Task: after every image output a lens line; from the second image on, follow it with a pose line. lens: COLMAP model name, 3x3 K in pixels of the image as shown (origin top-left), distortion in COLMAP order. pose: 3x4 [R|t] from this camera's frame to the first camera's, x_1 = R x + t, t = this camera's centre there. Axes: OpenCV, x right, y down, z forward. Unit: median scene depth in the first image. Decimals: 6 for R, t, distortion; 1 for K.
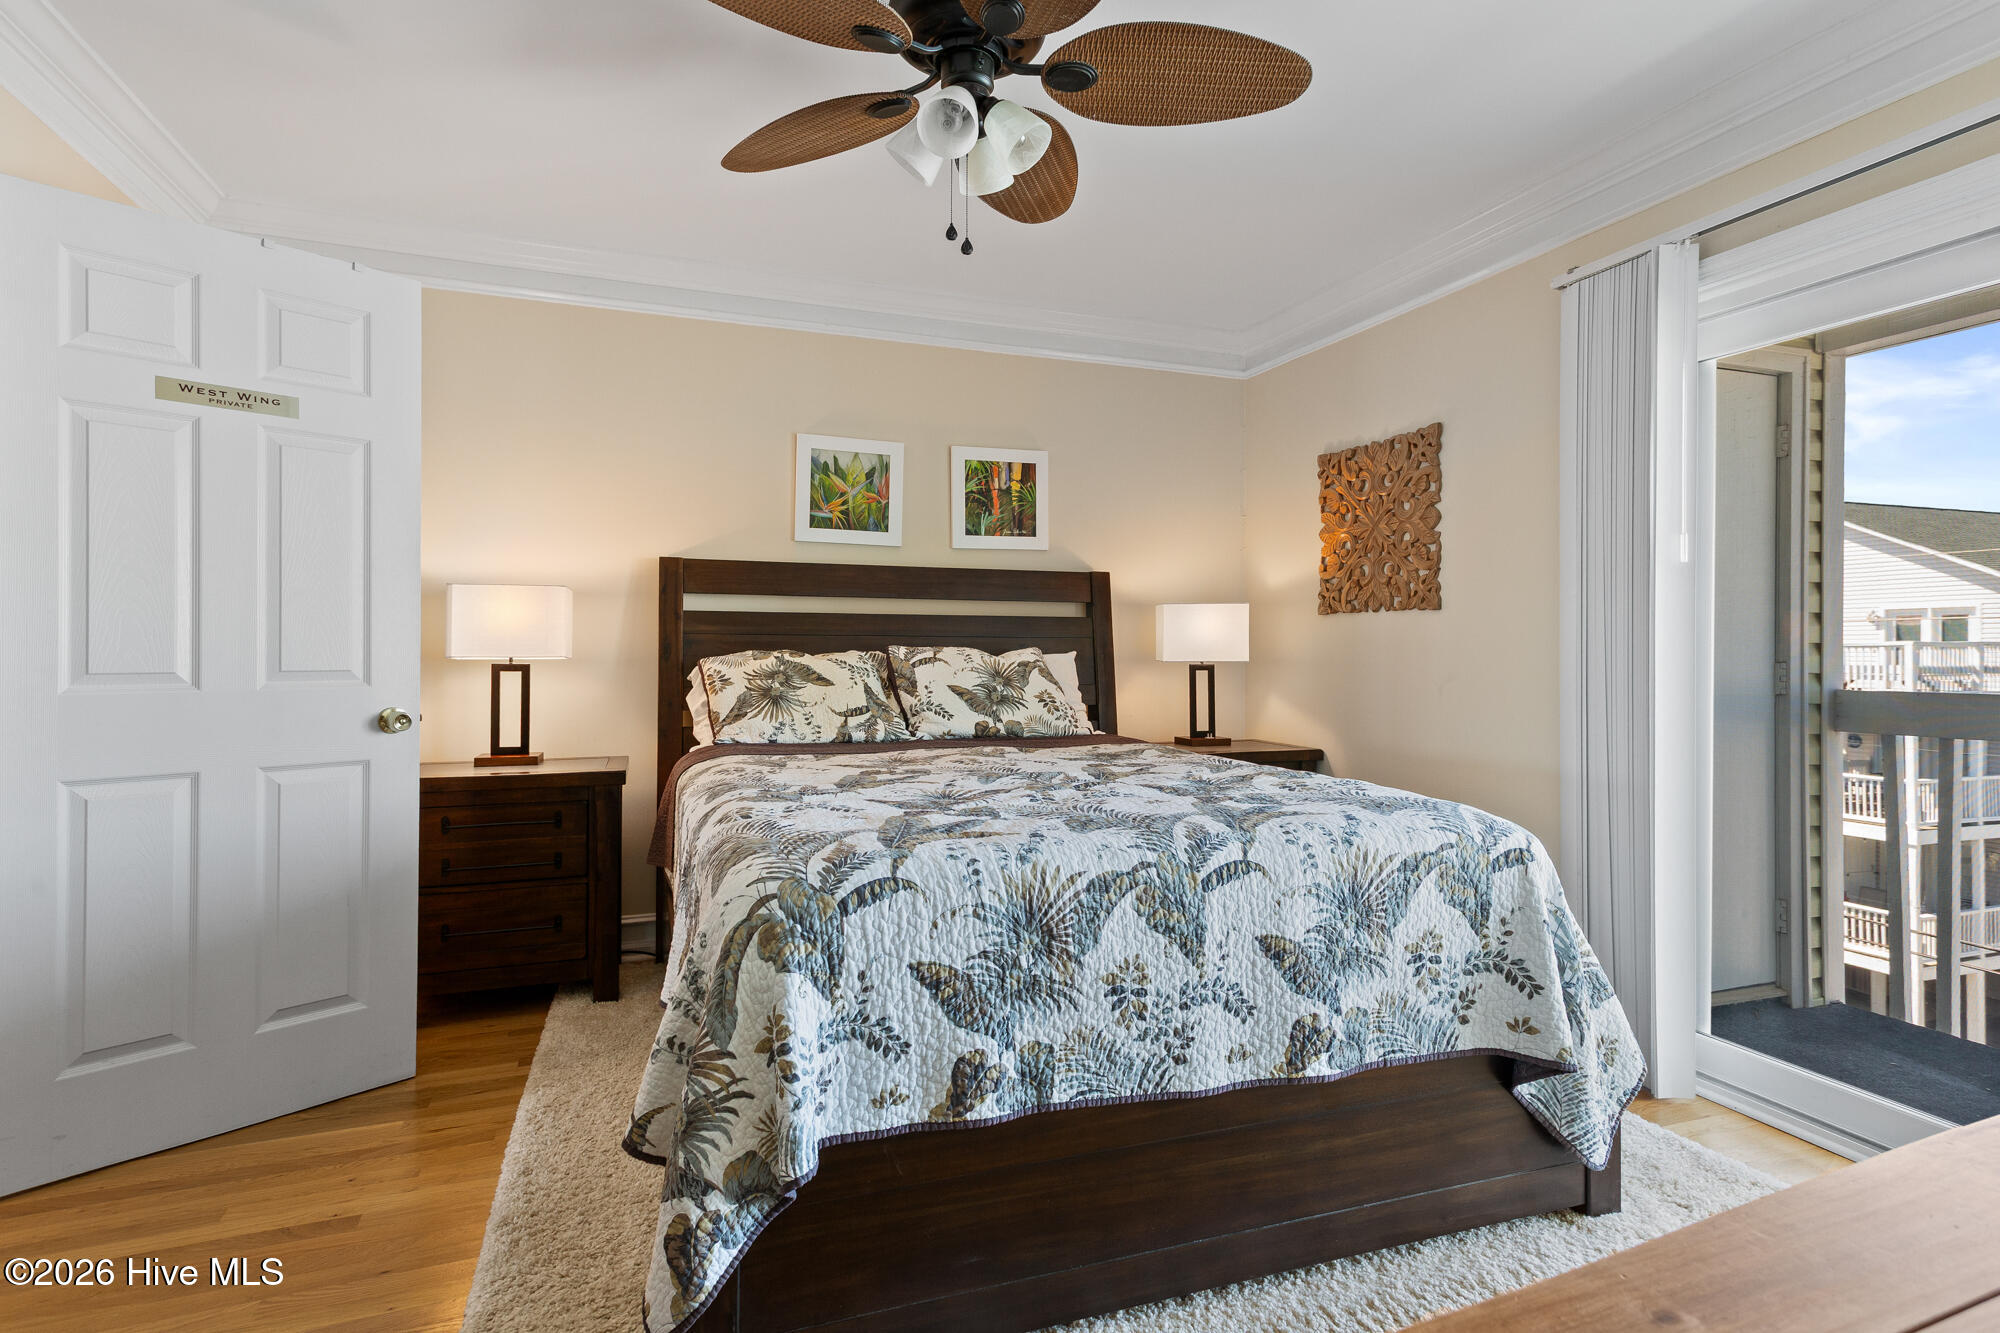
lens RADIAL K [[972.8, 0, 983.7], [0, 972.8, 641.4], [0, 0, 1]] dist [0.004276, 0.001305]
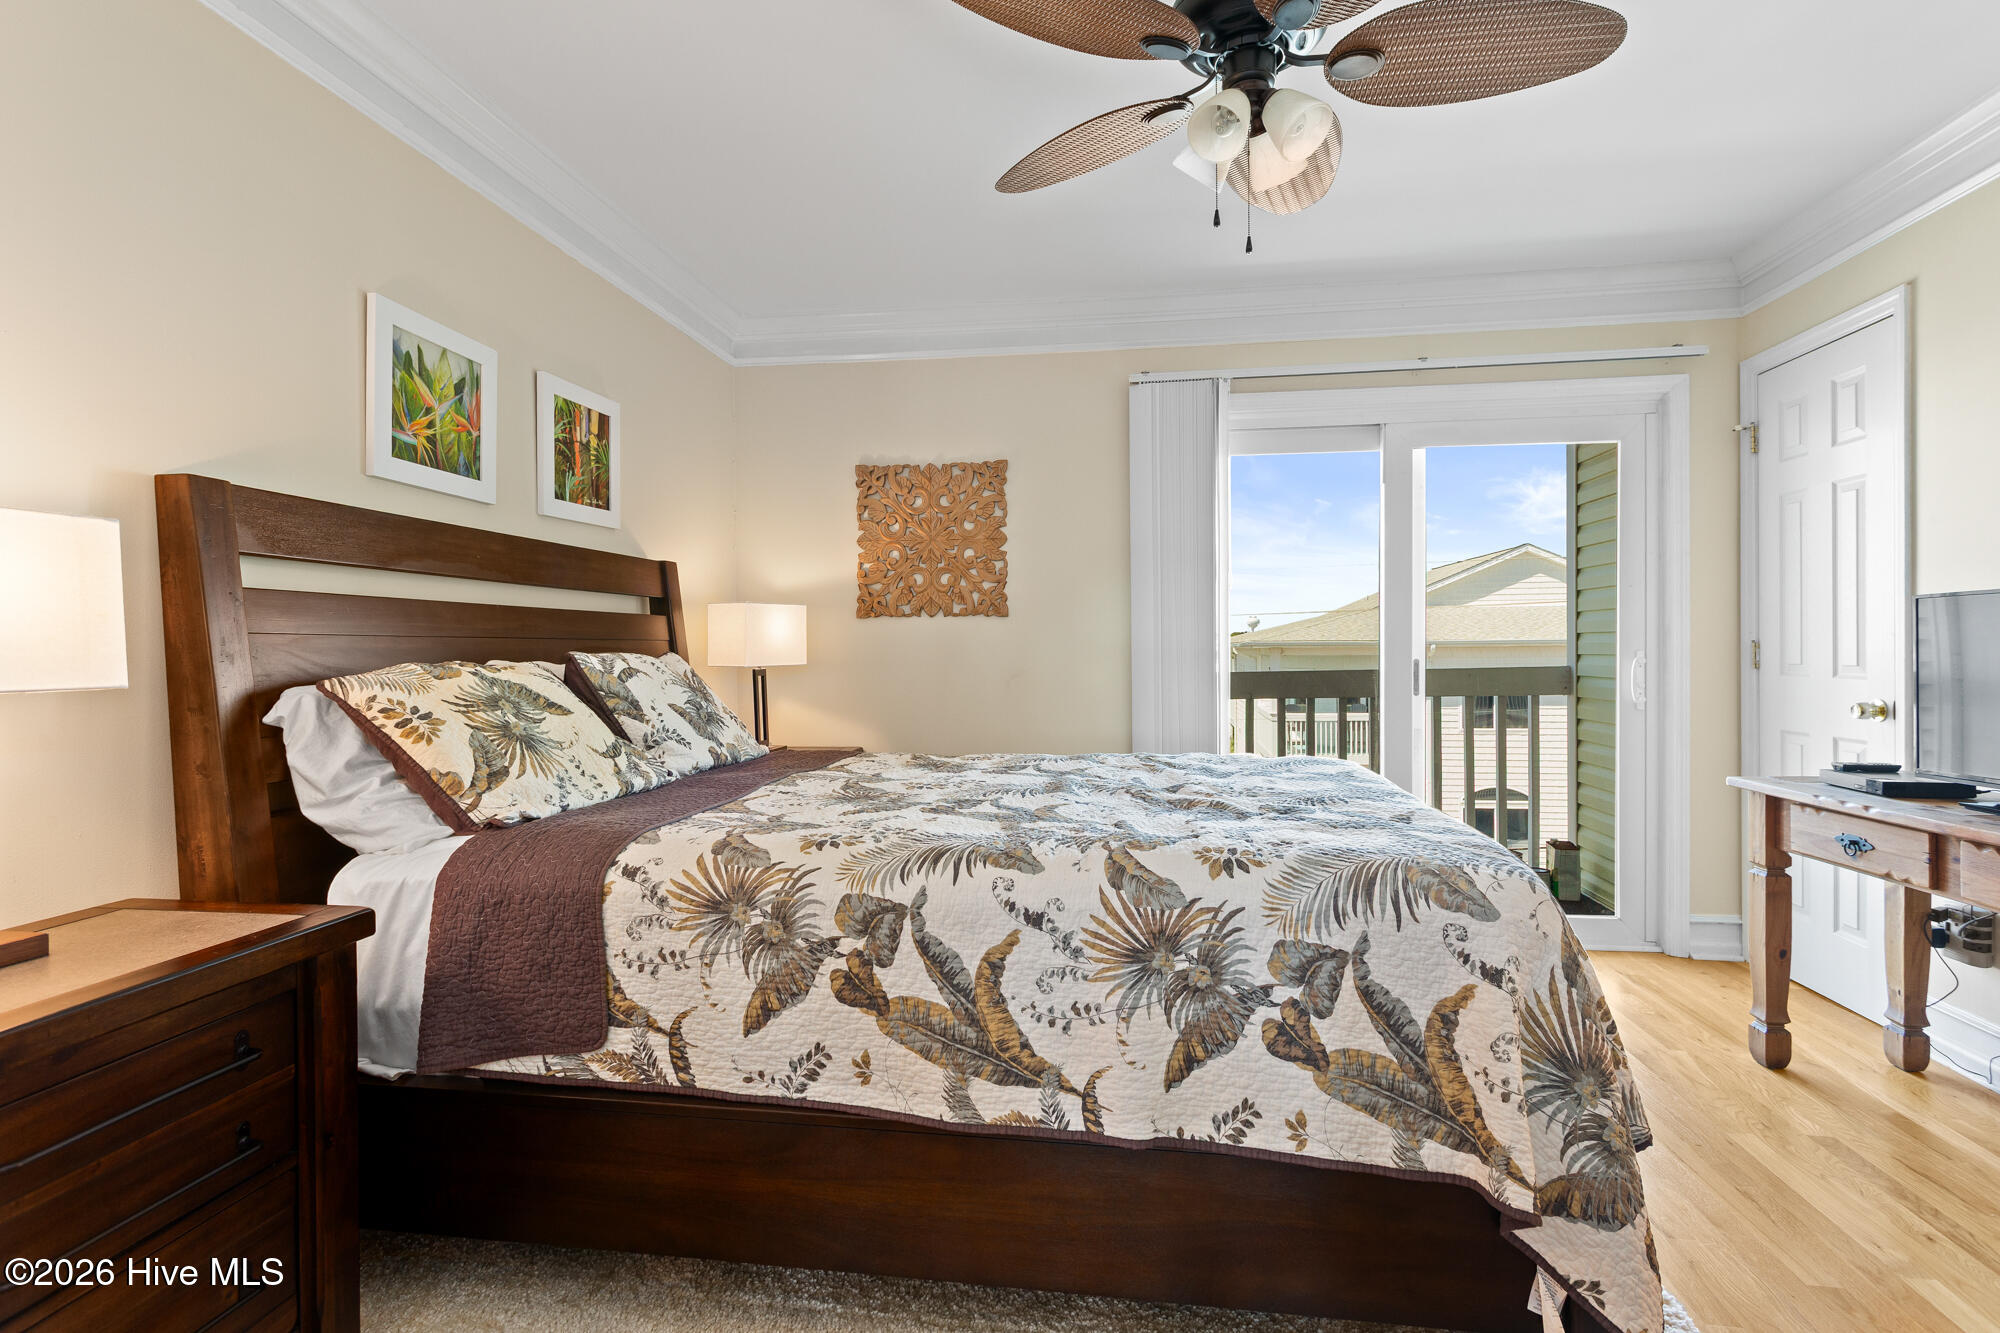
lens RADIAL K [[972.8, 0, 983.7], [0, 972.8, 641.4], [0, 0, 1]] dist [0.004276, 0.001305]
pose [[0.485717, -0.003305, 0.874110, -0.505637], [0.005268, 0.999986, 0.000854, -0.002931], [-0.874100, 0.004190, 0.485727, 0.382686]]
